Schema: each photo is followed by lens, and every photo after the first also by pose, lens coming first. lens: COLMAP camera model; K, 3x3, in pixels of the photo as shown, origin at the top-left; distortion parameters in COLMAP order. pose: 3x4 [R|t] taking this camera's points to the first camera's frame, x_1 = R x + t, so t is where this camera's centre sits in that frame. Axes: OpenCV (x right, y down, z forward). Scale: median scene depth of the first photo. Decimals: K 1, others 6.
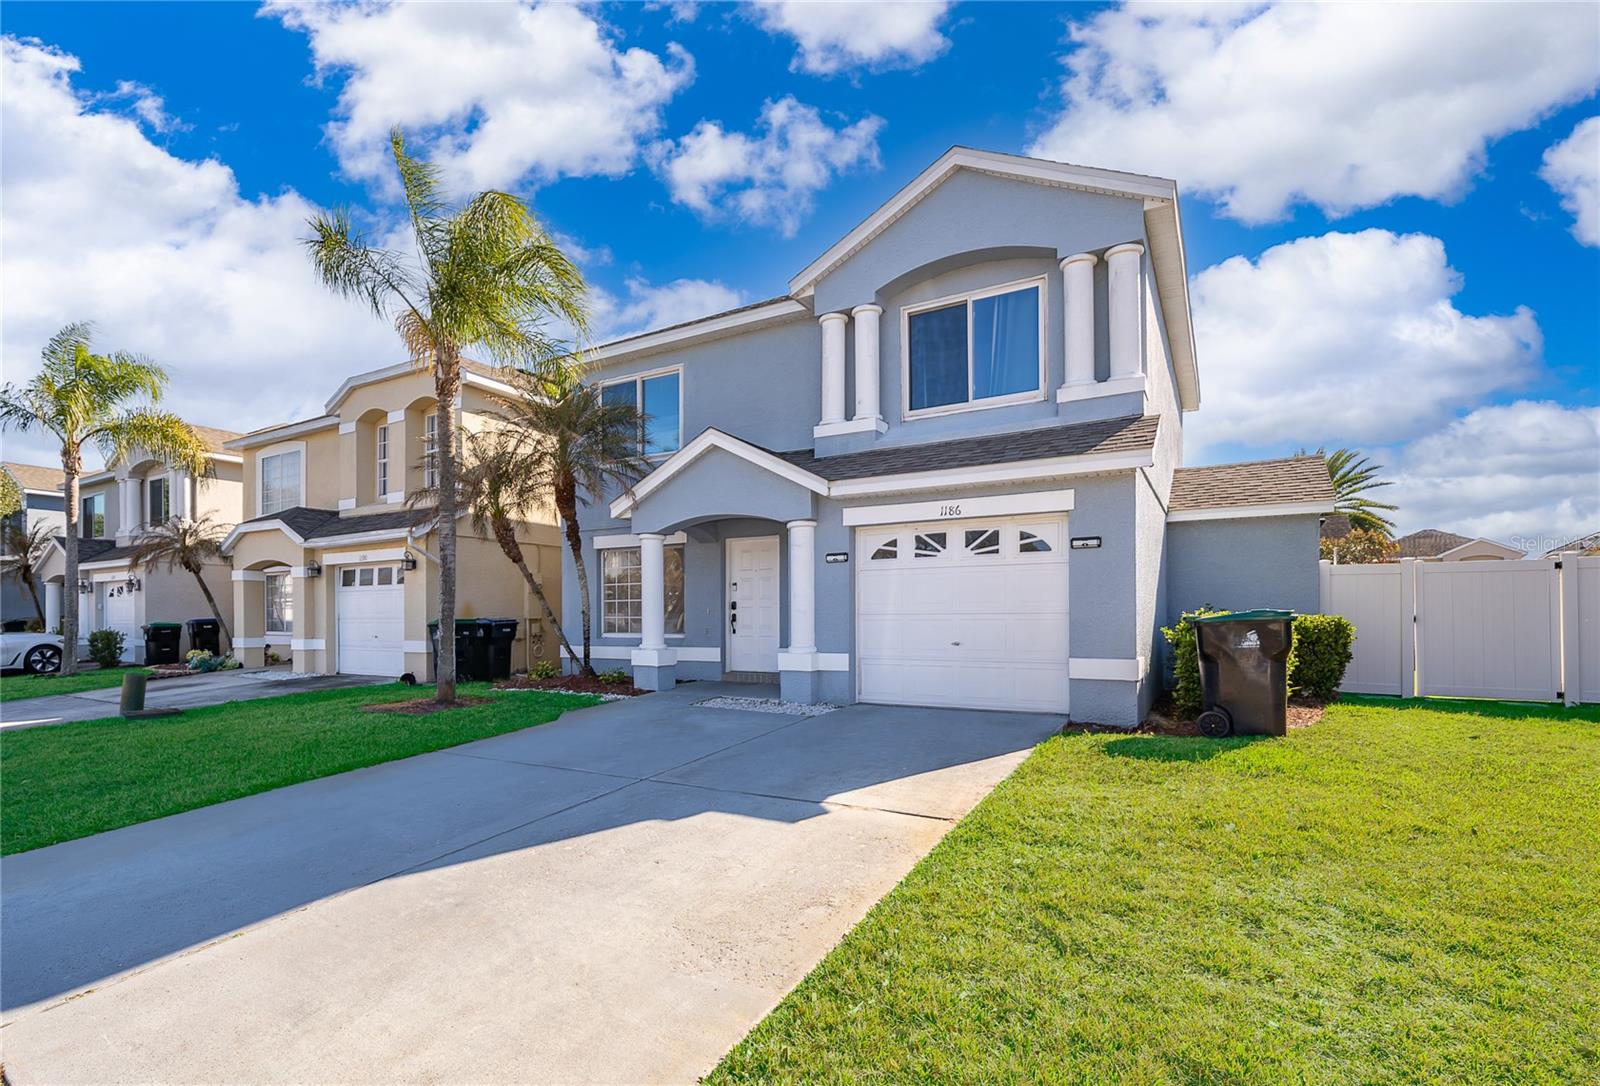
lens RADIAL K [[754.8, 0, 798.7], [0, 754.8, 617.7], [0, 0, 1]] dist [0.000526, 0.000070]
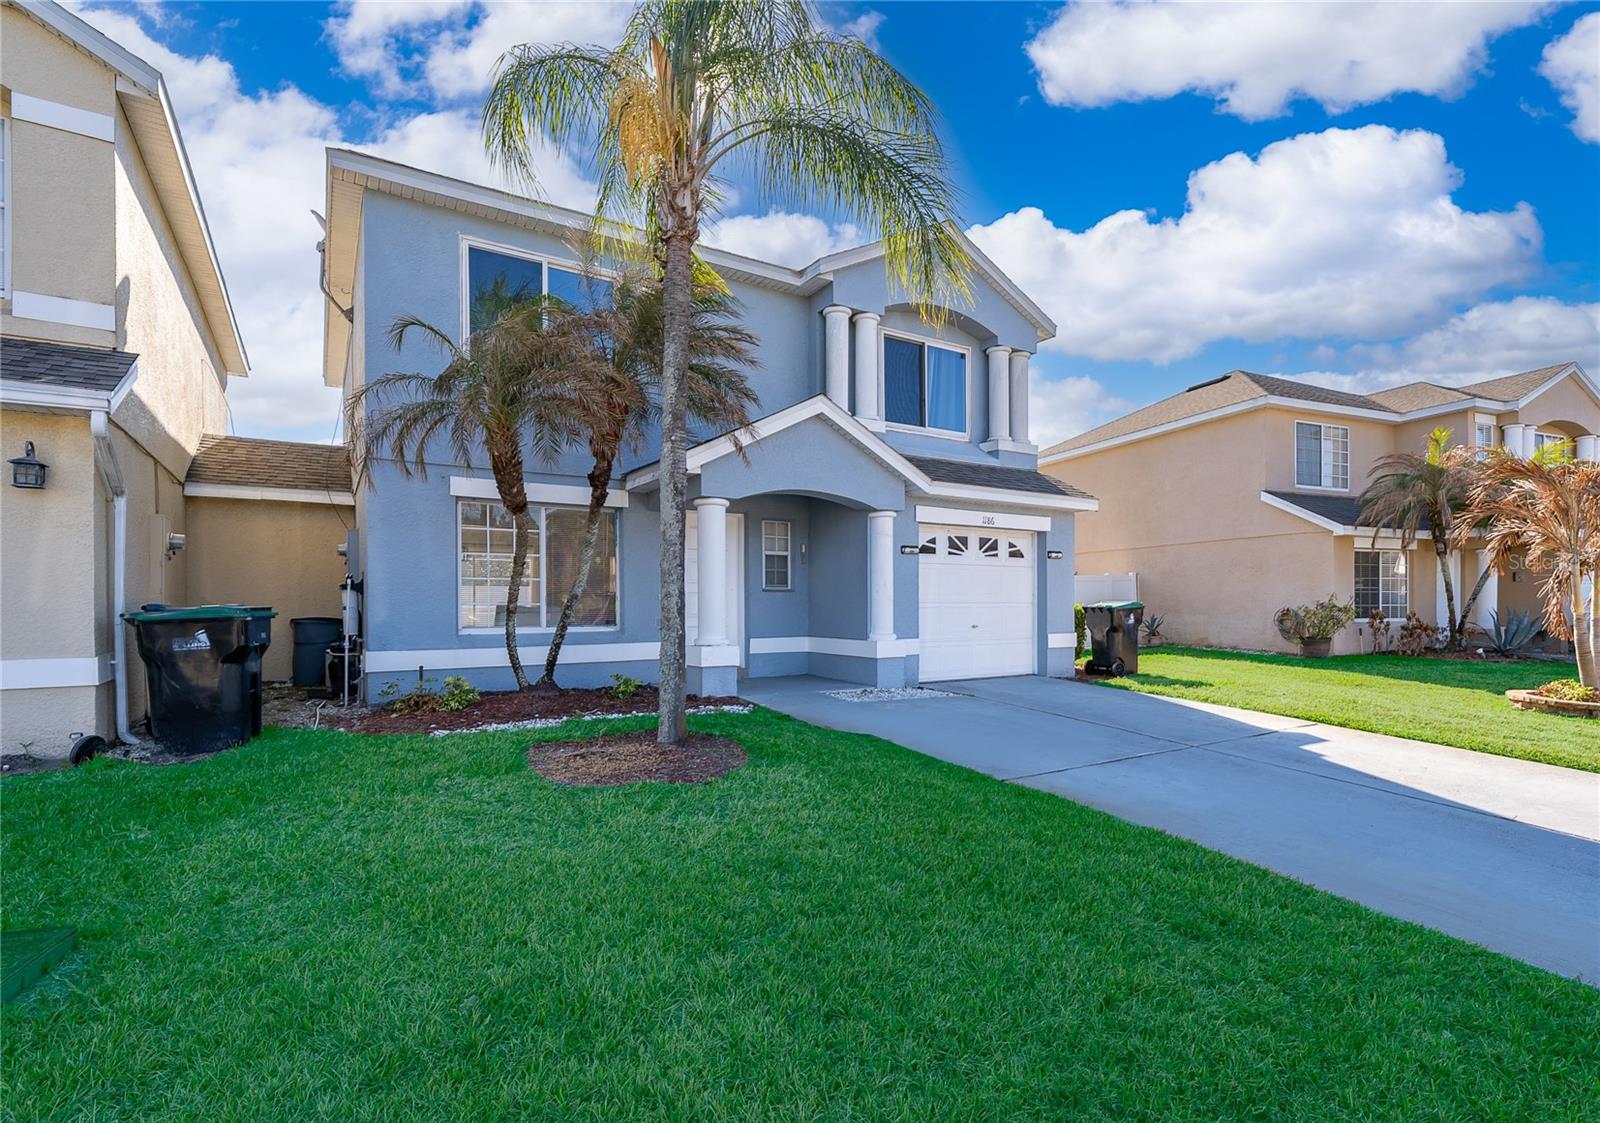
lens RADIAL K [[756.0, 0, 798.6], [0, 756.0, 606.4], [0, 0, 1]] dist [0.000224, 0.000033]
pose [[0.472535, 0.001134, 0.881311, -1.008623], [-0.002606, 0.999997, 0.000110, 0.001809], [-0.881308, -0.002348, 0.472536, 0.648580]]
